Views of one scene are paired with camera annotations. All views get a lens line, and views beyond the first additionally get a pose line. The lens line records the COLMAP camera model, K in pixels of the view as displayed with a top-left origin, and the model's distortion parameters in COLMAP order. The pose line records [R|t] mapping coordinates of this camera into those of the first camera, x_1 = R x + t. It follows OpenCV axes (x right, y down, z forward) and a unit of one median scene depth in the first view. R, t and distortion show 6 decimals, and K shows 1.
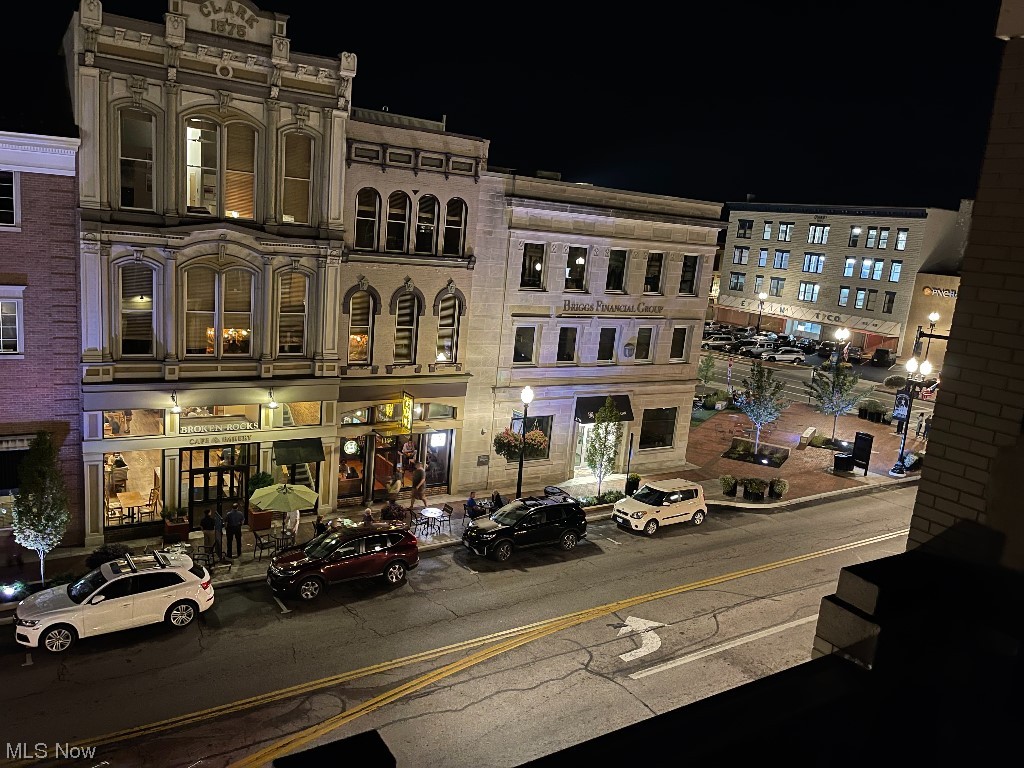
lens RADIAL K [[768.5, 0, 512.0], [0, 768.5, 384.0], [0, 0, 1]] dist [0.006514, 0.002708]
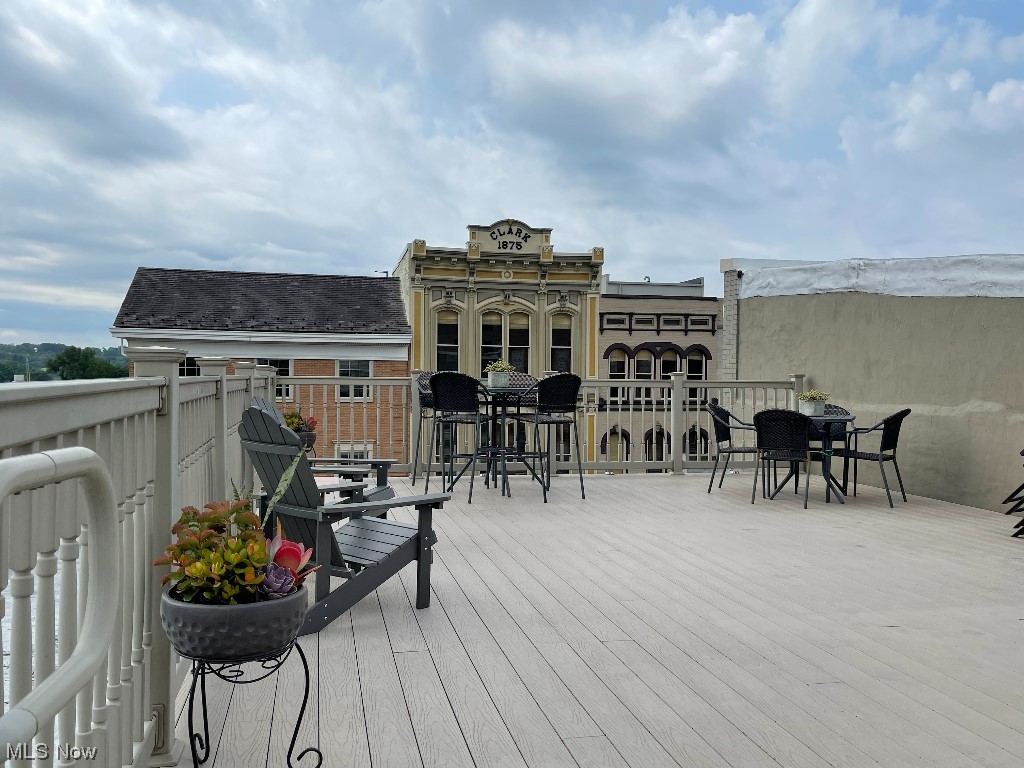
lens RADIAL K [[878.4, 0, 512.0], [0, 878.4, 384.0], [0, 0, 1]] dist [0.141249, 0.000468]
pose [[0.934022, -0.085015, -0.346951, 0.132741], [0.007908, 0.975950, -0.217852, 0.100898], [0.357127, 0.200735, 0.912231, -0.318036]]
